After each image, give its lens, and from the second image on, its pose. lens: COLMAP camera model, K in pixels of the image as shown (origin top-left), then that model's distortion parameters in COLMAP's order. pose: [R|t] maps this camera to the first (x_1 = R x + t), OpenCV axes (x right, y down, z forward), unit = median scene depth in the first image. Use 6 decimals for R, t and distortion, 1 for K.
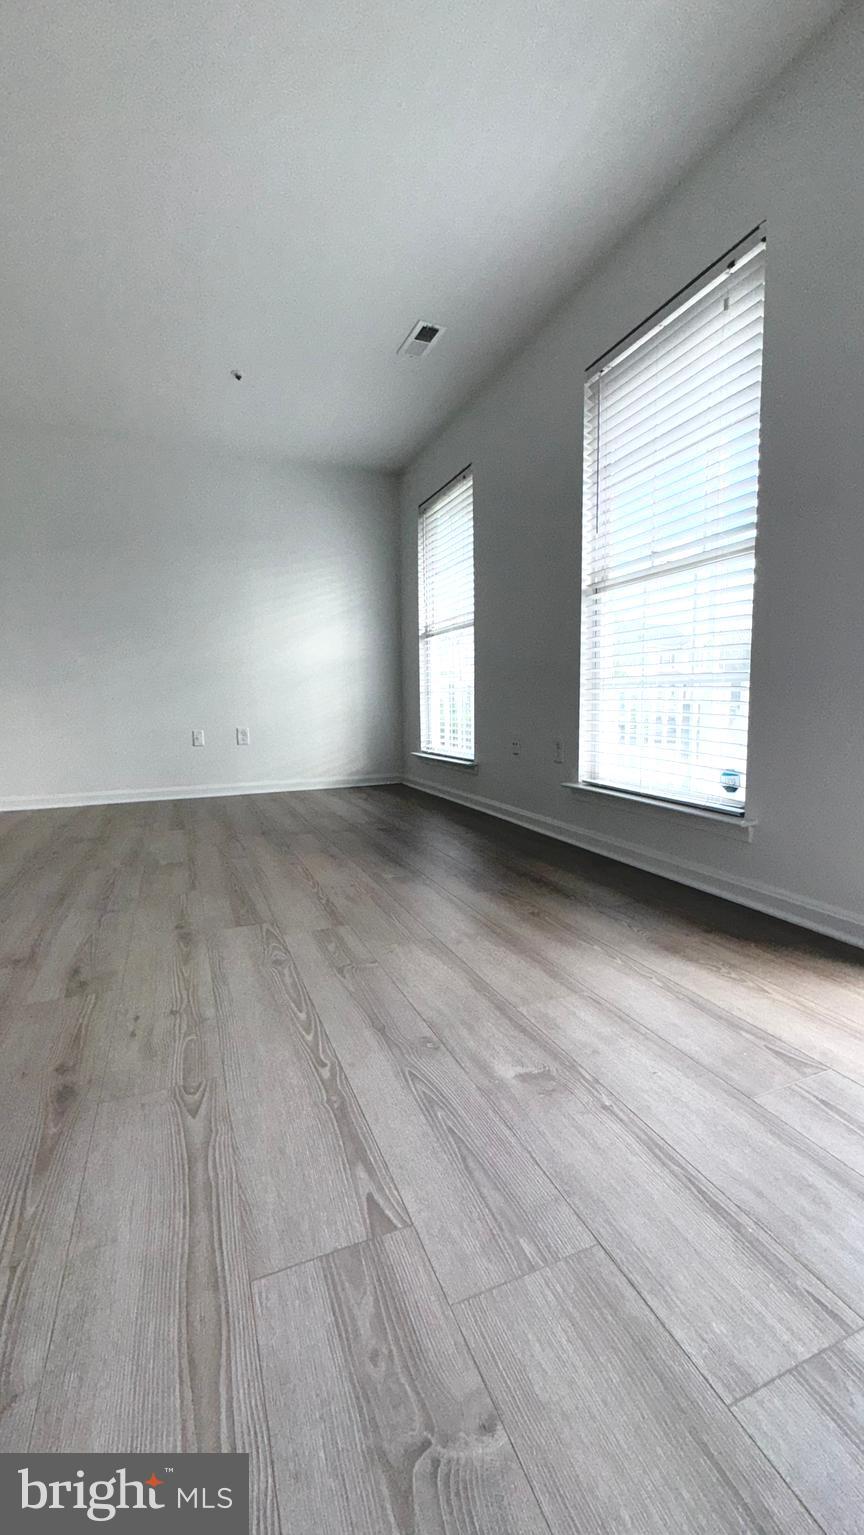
lens RADIAL K [[614.7, 0, 432.0], [0, 614.7, 767.5], [0, 0, 1]] dist [-0.009393, 0.004206]
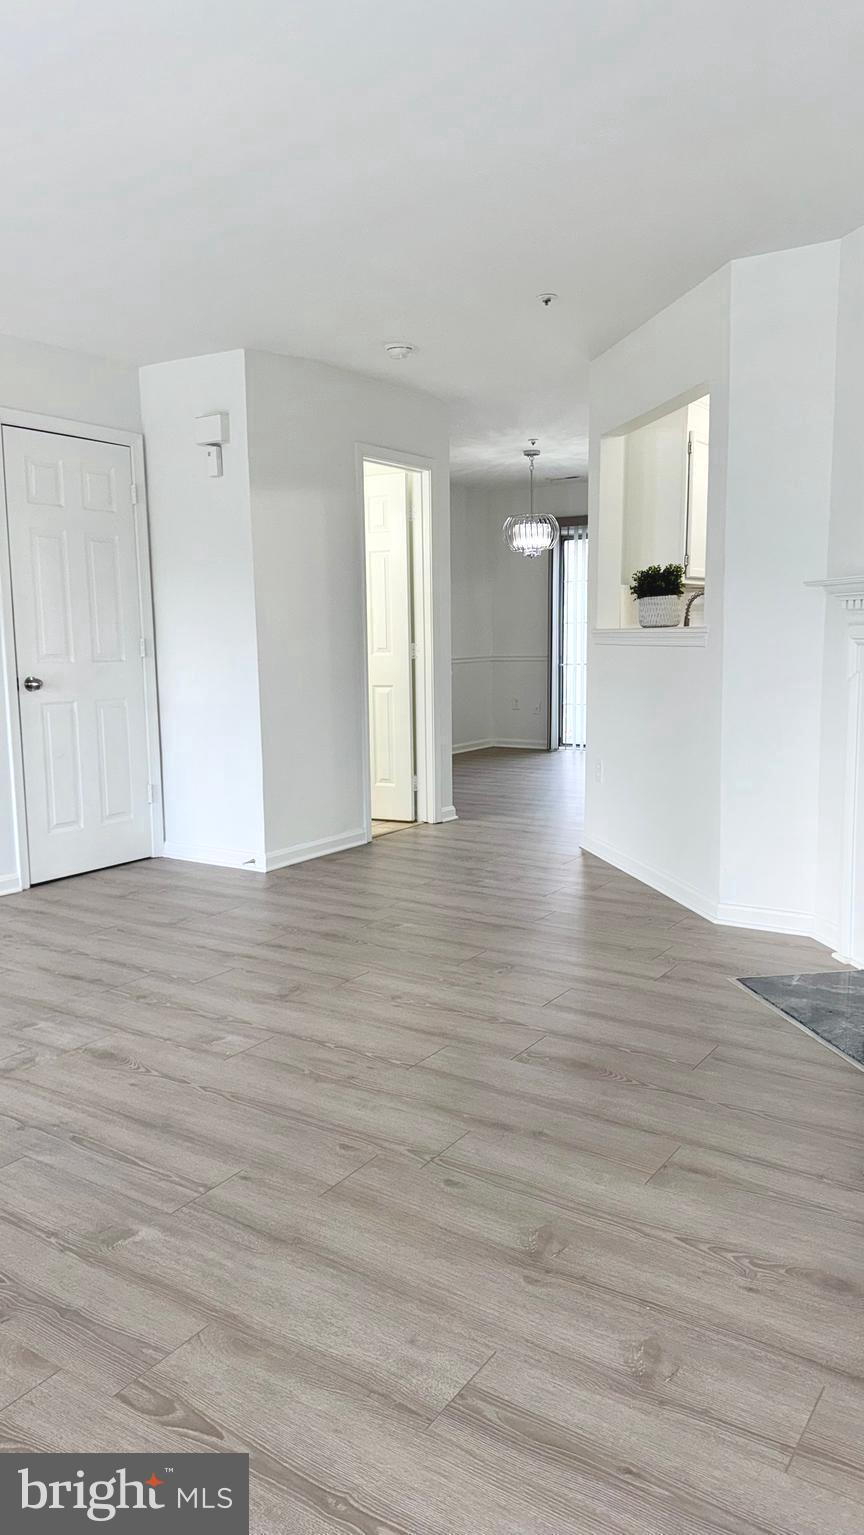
lens RADIAL K [[1066.5, 0, 422.8], [0, 1066.5, 773.7], [0, 0, 1]] dist [0.131382, -0.200652]
pose [[-0.832534, 0.103048, -0.544306, -0.424781], [-0.029648, 0.972850, 0.229528, -0.762489], [0.553181, 0.207228, -0.806875, 3.530816]]
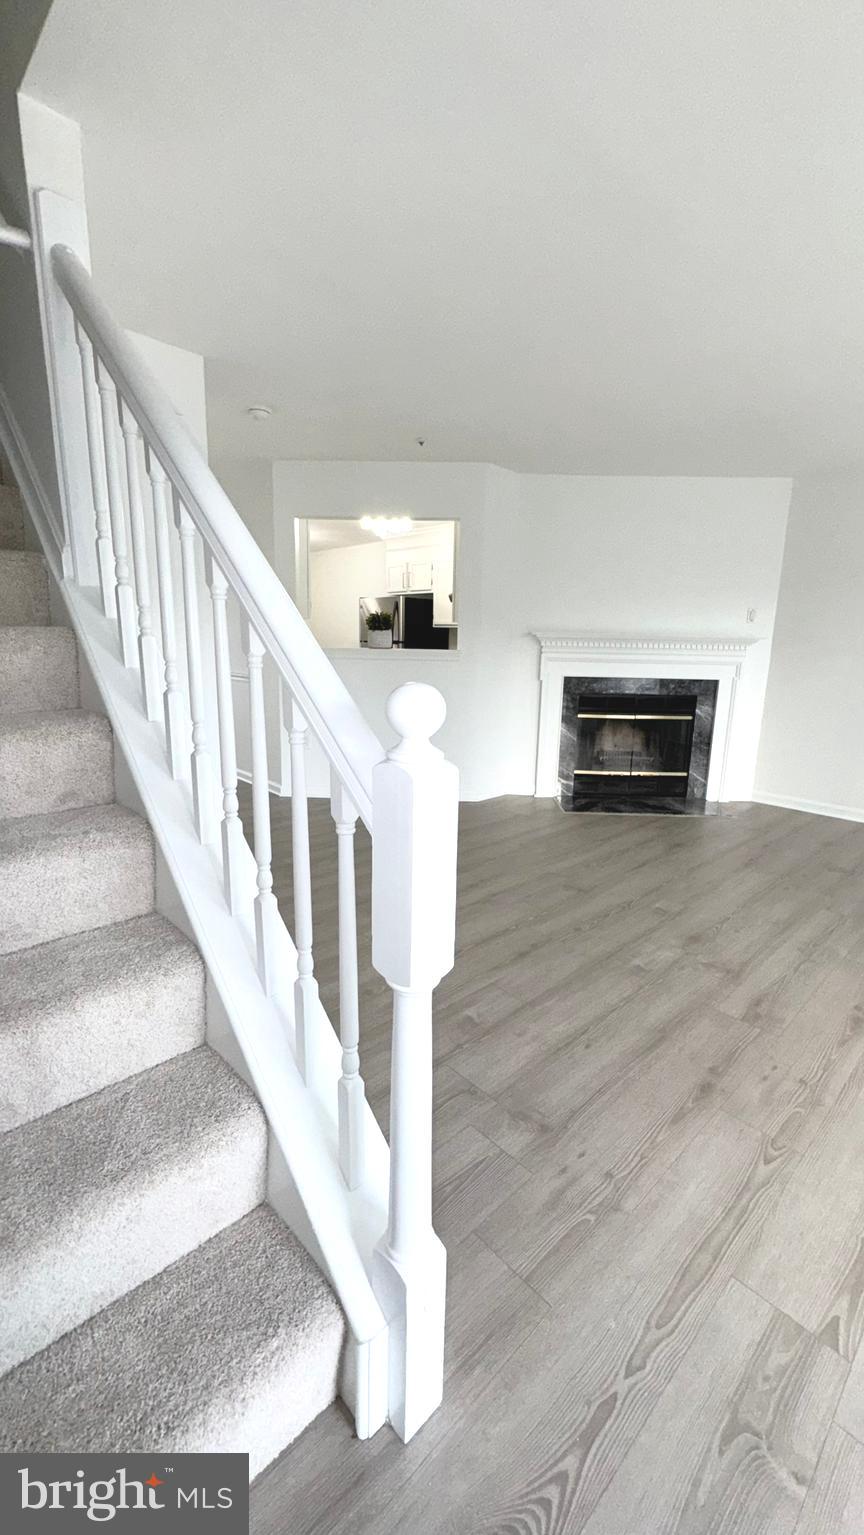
lens RADIAL K [[614.7, 0, 432.0], [0, 614.7, 767.5], [0, 0, 1]] dist [-0.009393, 0.004206]
pose [[0.354993, 0.212836, -0.910319, 0.370815], [-0.125973, 0.975749, 0.179009, -0.418122], [0.926342, 0.051129, 0.373196, -0.271372]]
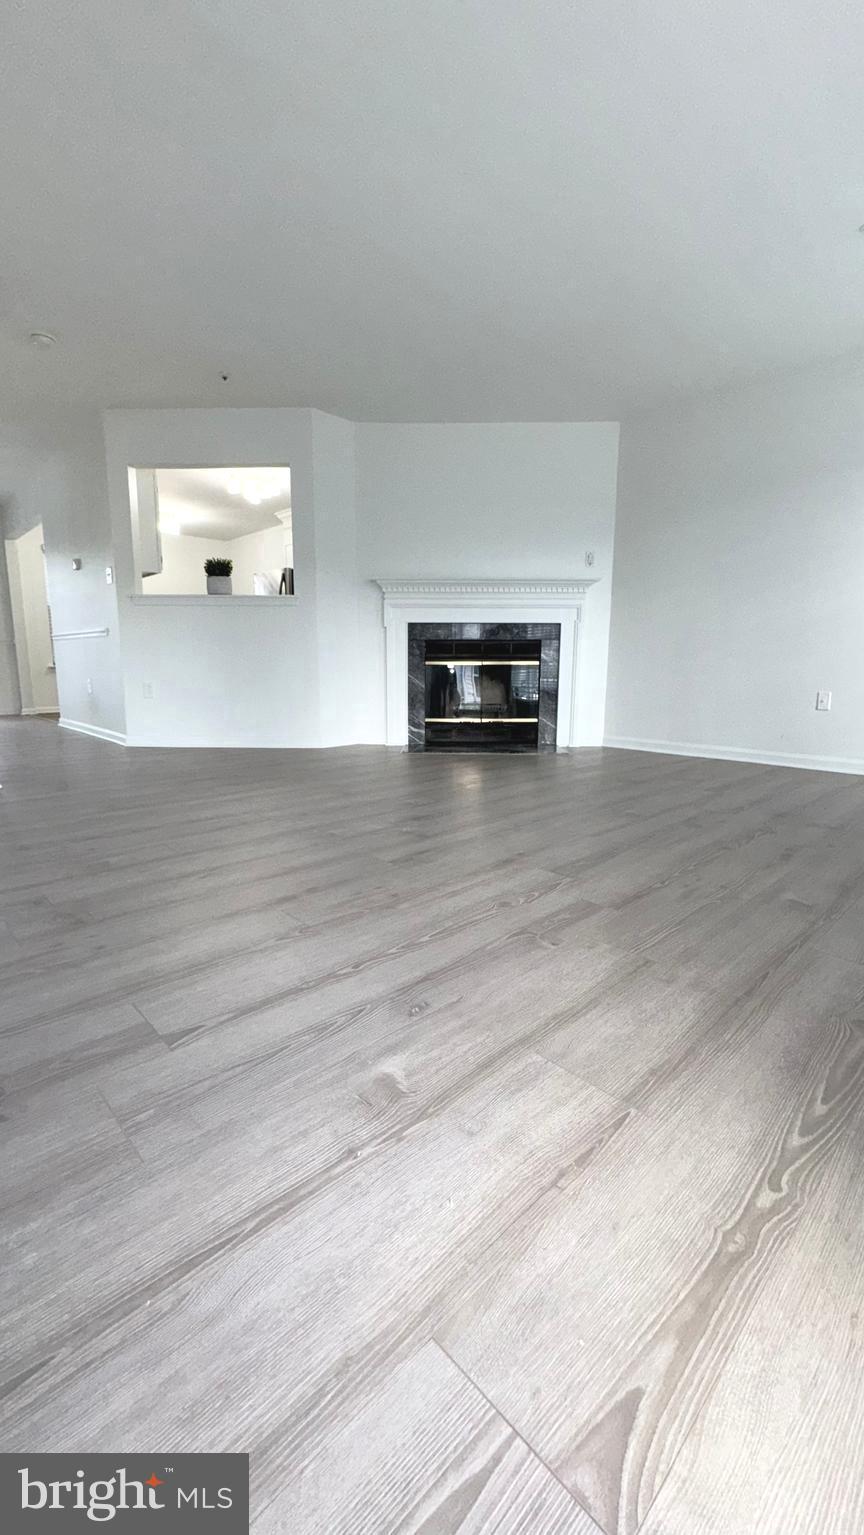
lens RADIAL K [[614.7, 0, 432.0], [0, 614.7, 767.5], [0, 0, 1]] dist [-0.009393, 0.004206]
pose [[0.365318, 0.171147, -0.915014, 0.783741], [-0.111928, 0.983898, 0.139344, -0.050696], [0.924129, 0.051511, 0.378592, 0.622294]]
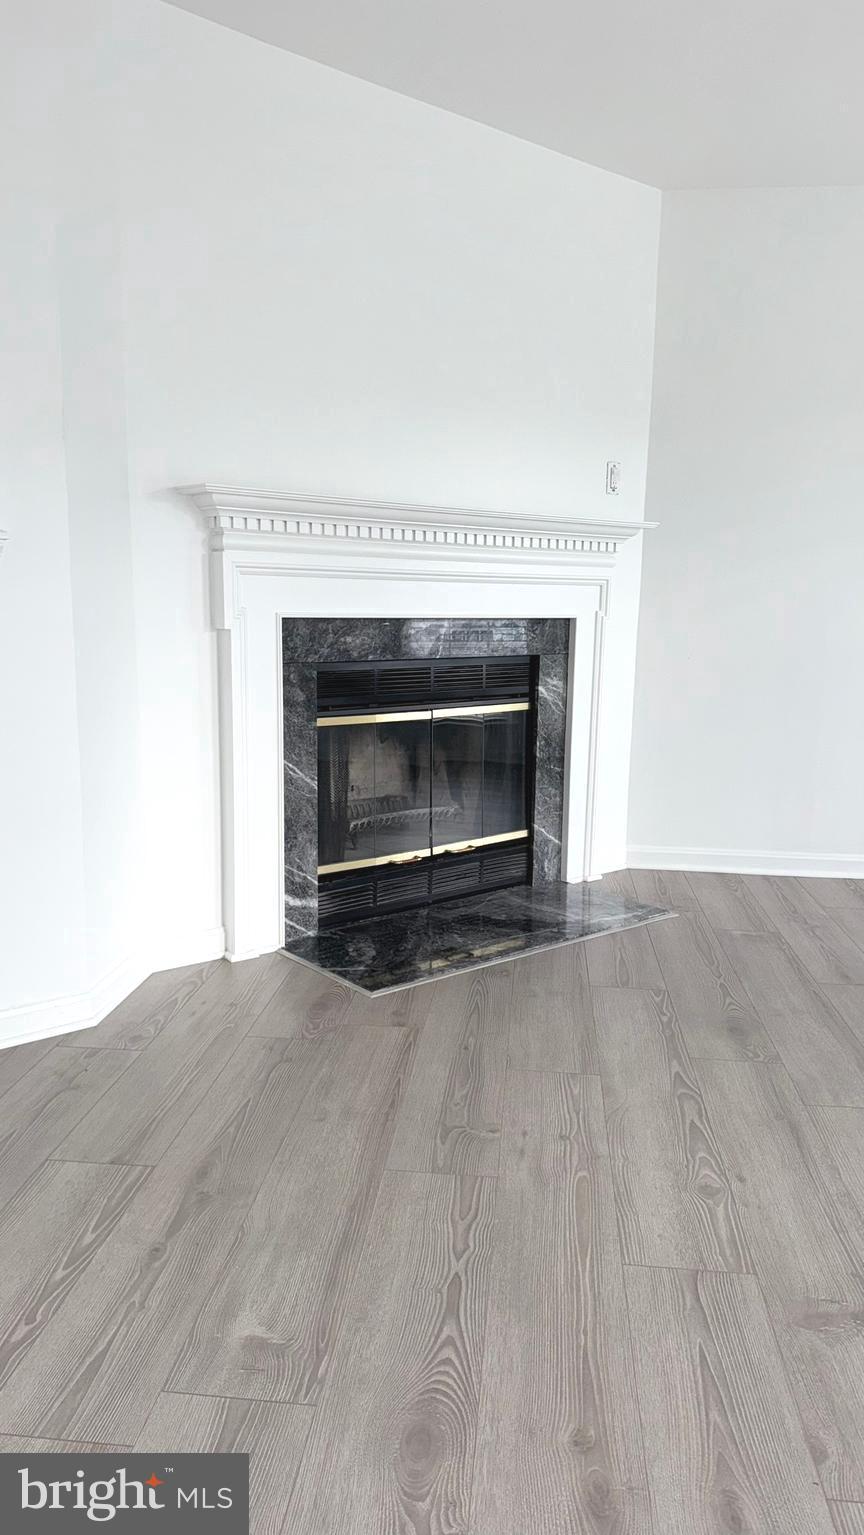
lens RADIAL K [[1070.1, 0, 439.9], [0, 1070.1, 769.4], [0, 0, 1]] dist [0.131532, -0.201408]
pose [[0.885828, 0.109562, -0.450892, -1.497746], [-0.085437, 0.993622, 0.073589, -0.258699], [0.456079, -0.026664, 0.889540, -0.108757]]
